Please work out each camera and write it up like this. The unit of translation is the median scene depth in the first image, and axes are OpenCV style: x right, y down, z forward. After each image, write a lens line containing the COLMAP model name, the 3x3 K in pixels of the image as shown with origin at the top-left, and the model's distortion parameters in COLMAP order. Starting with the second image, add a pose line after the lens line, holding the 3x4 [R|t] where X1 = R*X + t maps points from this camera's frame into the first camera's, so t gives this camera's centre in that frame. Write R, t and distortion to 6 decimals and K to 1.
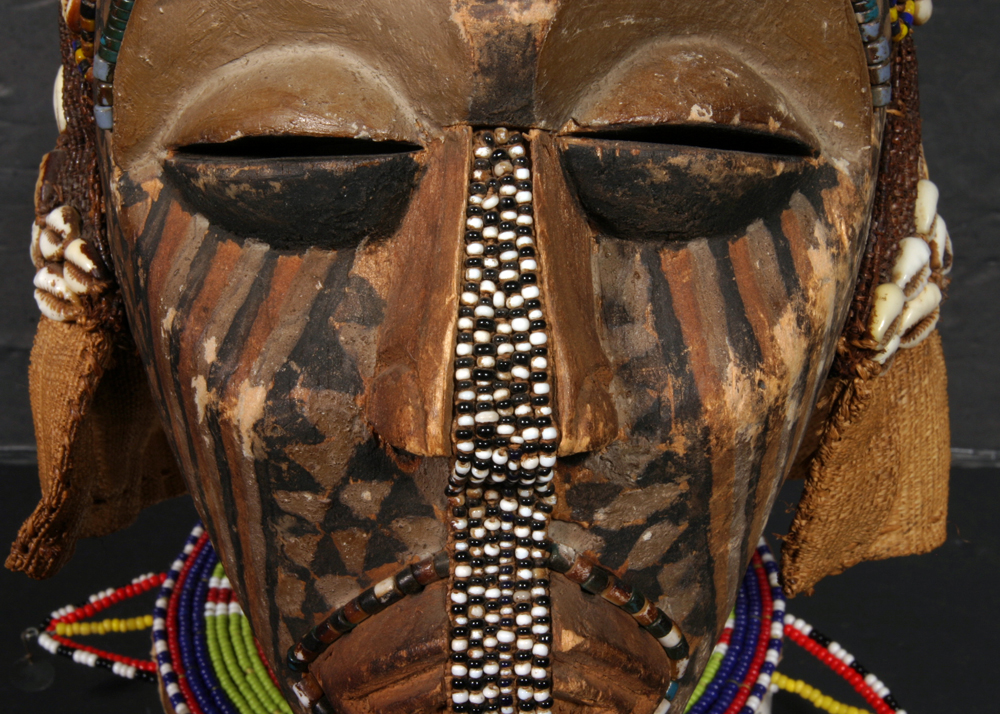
lens RADIAL K [[1576.3, 0, 497.9], [0, 1576.3, 353.2], [0, 0, 1]] dist [-0.034847, 0.000000]
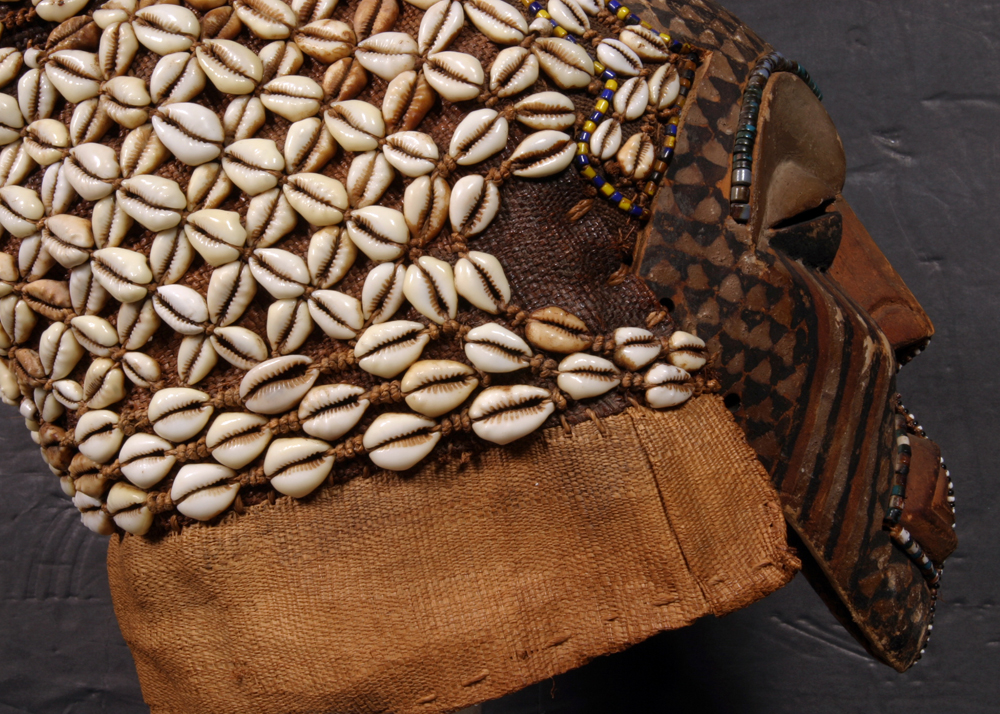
lens RADIAL K [[1622.7, 0, 499.9], [0, 1622.7, 354.4], [0, 0, 1]] dist [-0.034356, 0.000000]
pose [[0.030782, -0.002148, 0.999524, -1.924874], [0.463591, 0.885963, -0.012373, -0.128517], [-0.885515, 0.463751, 0.028267, 1.317461]]
